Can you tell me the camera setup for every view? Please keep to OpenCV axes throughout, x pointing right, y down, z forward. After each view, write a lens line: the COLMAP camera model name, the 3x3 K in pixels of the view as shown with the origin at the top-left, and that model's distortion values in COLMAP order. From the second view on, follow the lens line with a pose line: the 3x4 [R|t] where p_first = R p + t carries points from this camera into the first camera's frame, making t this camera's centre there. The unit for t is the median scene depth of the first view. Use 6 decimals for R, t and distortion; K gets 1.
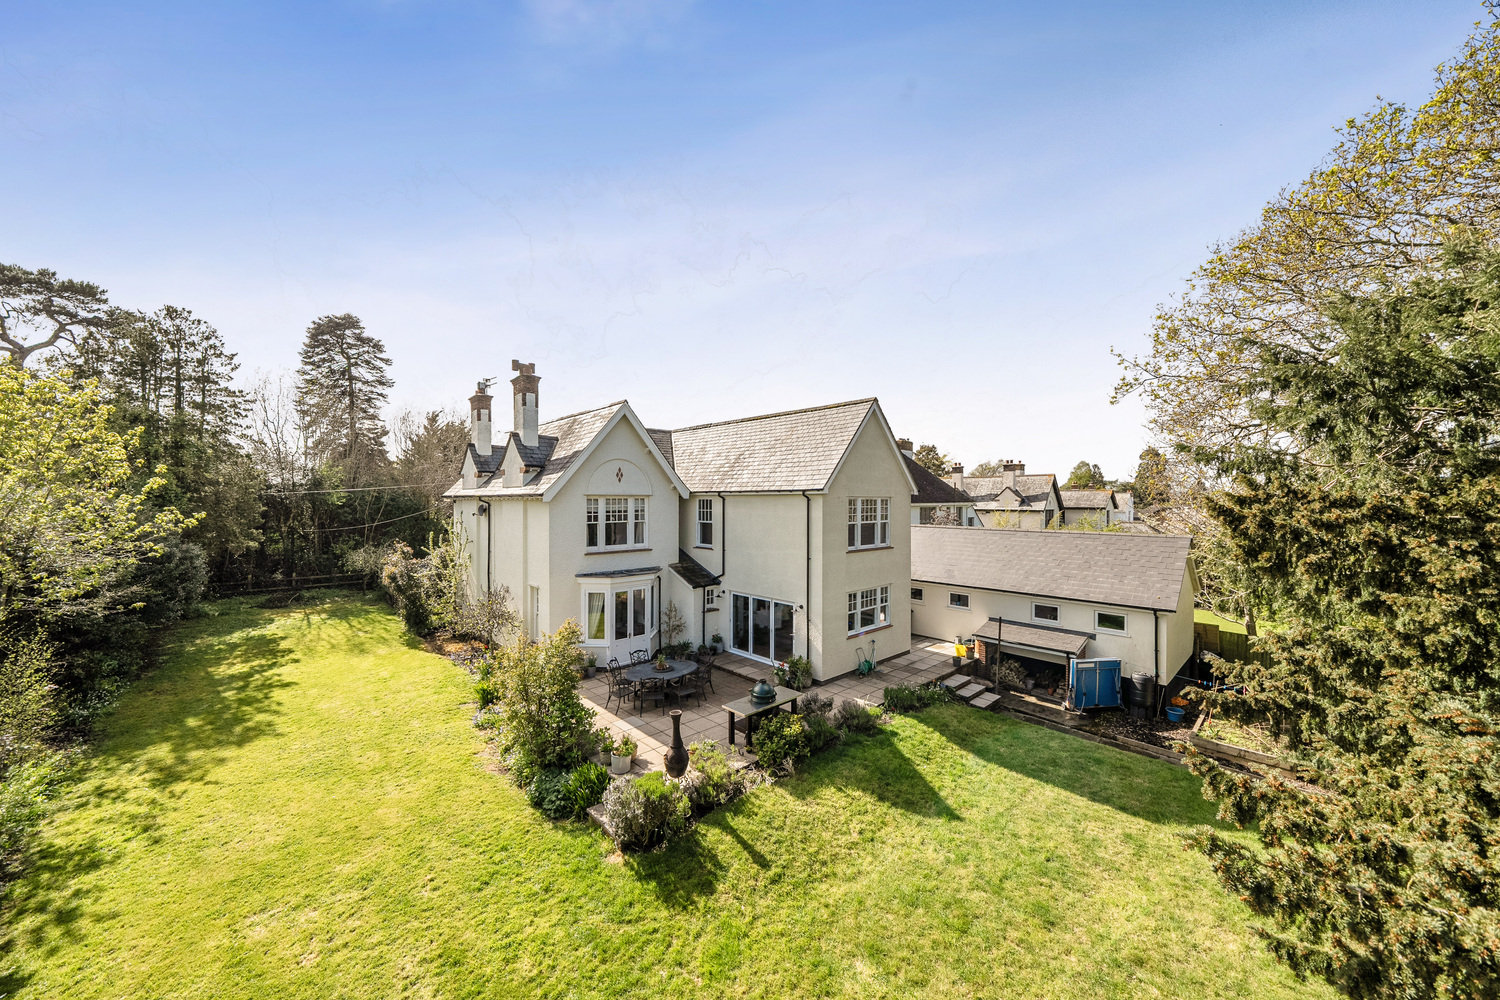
lens RADIAL K [[534.0, 0, 752.0], [0, 534.0, 502.3], [0, 0, 1]] dist [-0.007296, 0.000154]
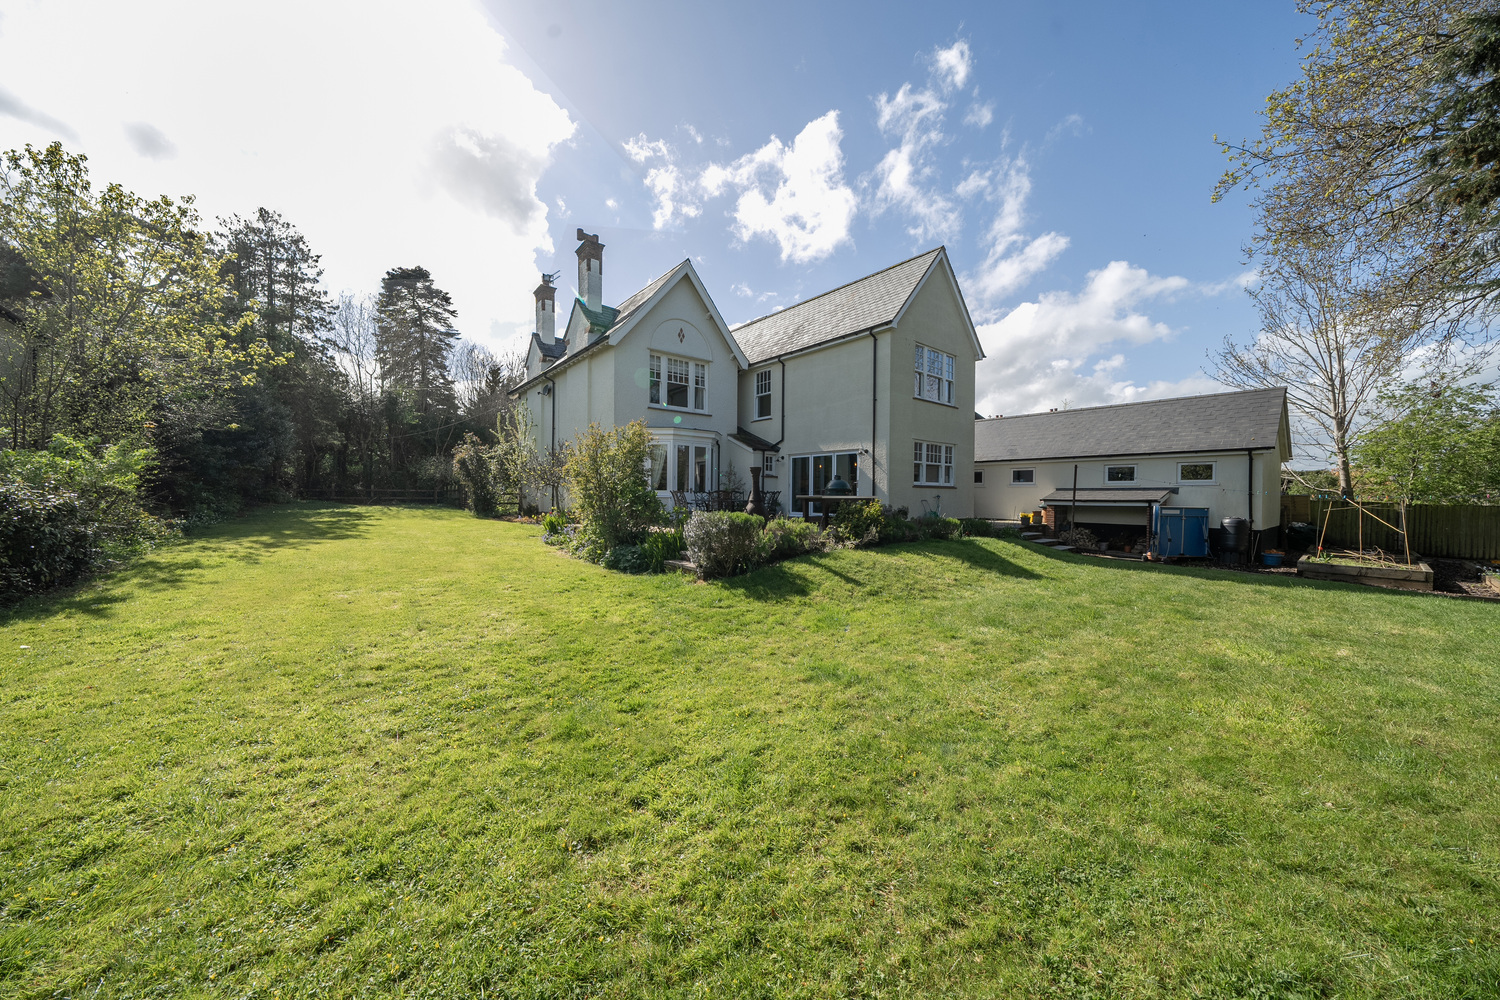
lens RADIAL K [[507.5, 0, 751.8], [0, 507.5, 501.6], [0, 0, 1]] dist [-0.005671, -0.000084]
pose [[0.997897, 0.006682, -0.064469, -0.049462], [-0.006015, 0.999926, 0.010531, 0.243044], [0.064535, -0.010121, 0.997864, 0.047385]]
